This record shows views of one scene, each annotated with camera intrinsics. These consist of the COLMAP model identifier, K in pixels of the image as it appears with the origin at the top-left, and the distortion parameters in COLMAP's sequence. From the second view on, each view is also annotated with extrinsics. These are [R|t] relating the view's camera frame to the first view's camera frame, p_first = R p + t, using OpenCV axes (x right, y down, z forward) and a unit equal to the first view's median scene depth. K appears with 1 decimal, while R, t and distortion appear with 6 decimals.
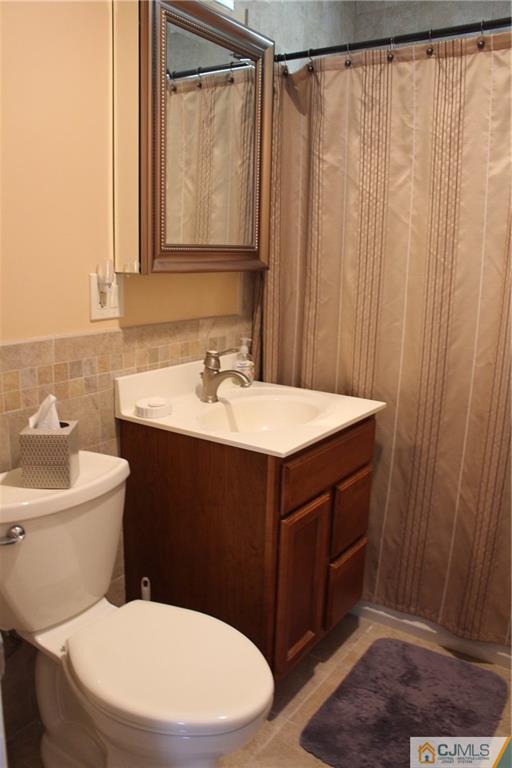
lens RADIAL K [[614.1, 0, 256.0], [0, 614.1, 384.0], [0, 0, 1]] dist [-0.080535, 0.001793]
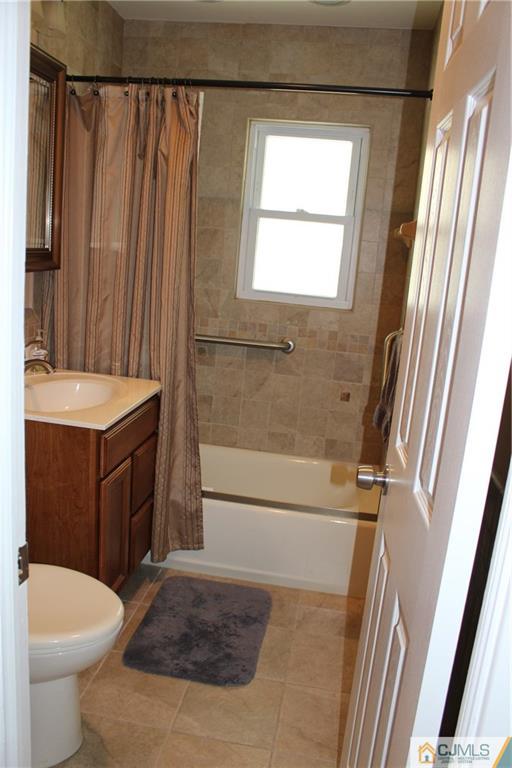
lens RADIAL K [[639.0, 0, 256.8], [0, 639.0, 389.1], [0, 0, 1]] dist [-0.158921, 0.138073]
pose [[0.900201, -0.048818, 0.432730, -0.184442], [0.030919, 0.998354, 0.048310, -0.011014], [-0.434376, -0.030109, 0.900228, -0.223106]]
